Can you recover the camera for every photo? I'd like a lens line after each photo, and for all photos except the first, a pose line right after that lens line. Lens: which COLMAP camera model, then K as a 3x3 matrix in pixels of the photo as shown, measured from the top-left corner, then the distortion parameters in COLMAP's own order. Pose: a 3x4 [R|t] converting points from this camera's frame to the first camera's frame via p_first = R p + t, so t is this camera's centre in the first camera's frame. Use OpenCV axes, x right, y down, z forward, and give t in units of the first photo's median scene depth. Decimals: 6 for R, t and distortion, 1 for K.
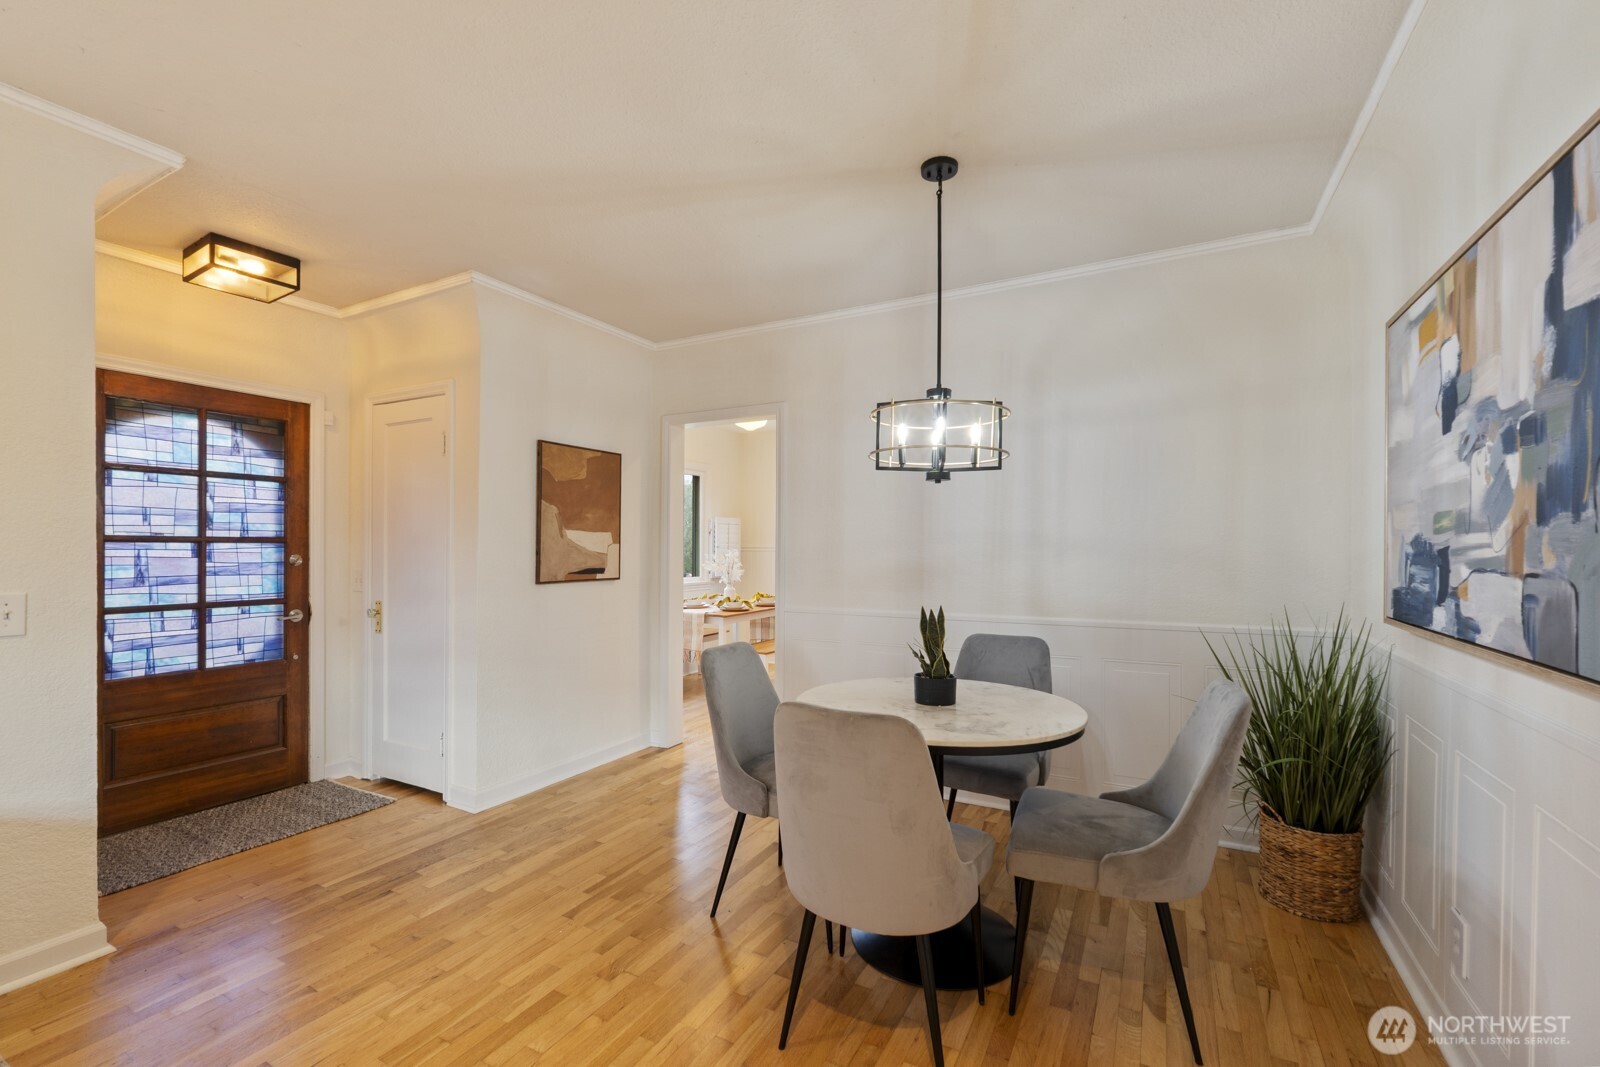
lens RADIAL K [[668.7, 0, 795.0], [0, 668.7, 556.9], [0, 0, 1]] dist [0.001301, -0.000010]
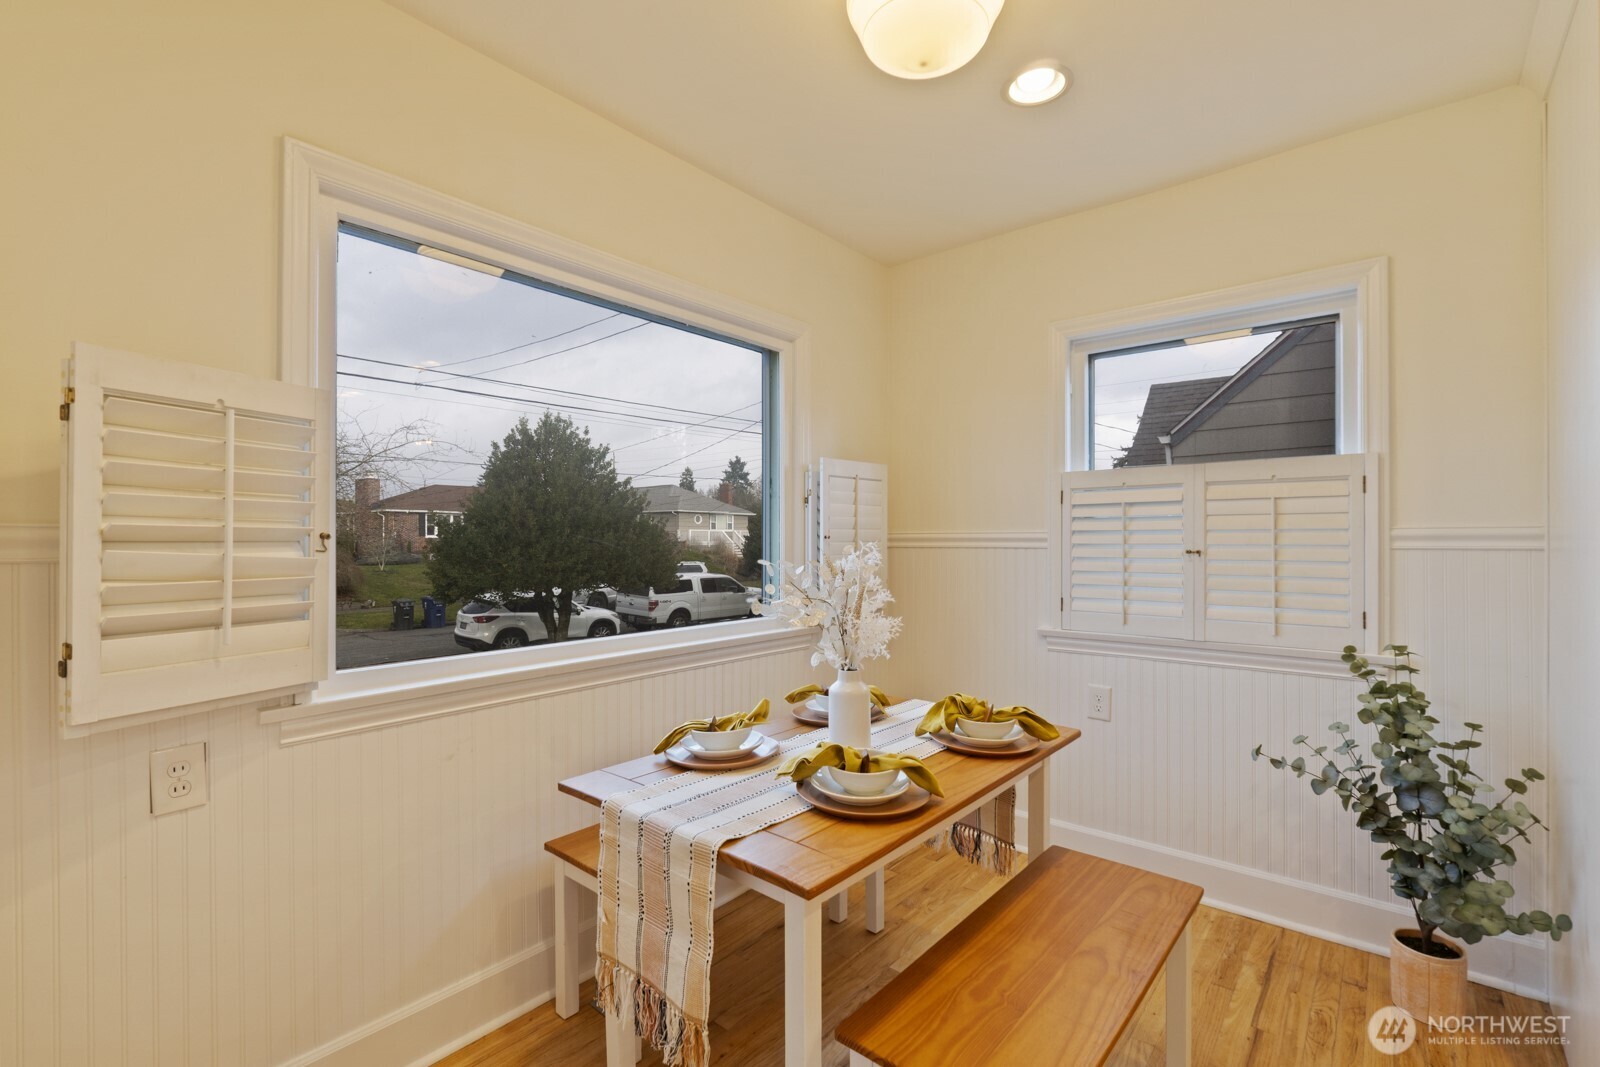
lens RADIAL K [[707.7, 0, 800.0], [0, 707.7, 533.5], [0, 0, 1]] dist [-0.010768, 0.000617]
pose [[0.978874, -0.008245, -0.204298, -0.159073], [0.003422, 0.999707, -0.023949, -0.024601], [0.204435, 0.022744, 0.978616, 1.970382]]
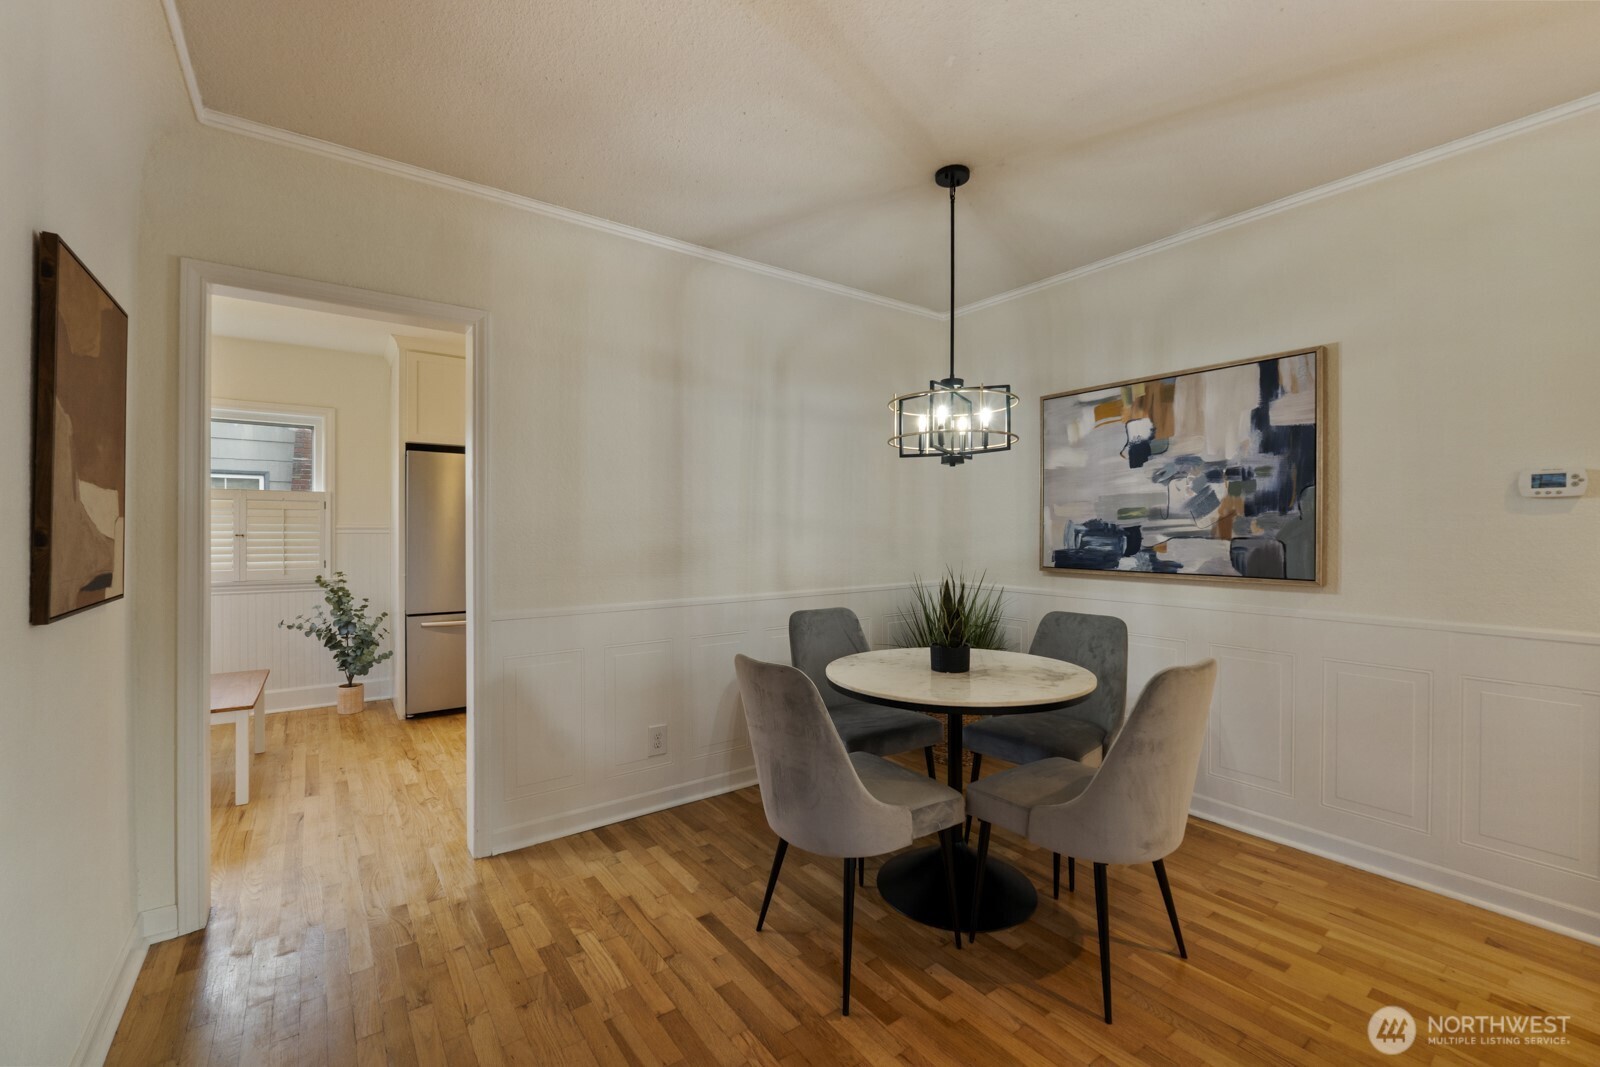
lens RADIAL K [[664.5, 0, 792.2], [0, 664.5, 537.5], [0, 0, 1]] dist [-0.002771, -0.000125]
pose [[0.438534, -0.011342, 0.898643, -0.871317], [0.012541, 0.999900, 0.006500, -0.004942], [-0.898627, 0.008420, 0.438632, 0.766412]]
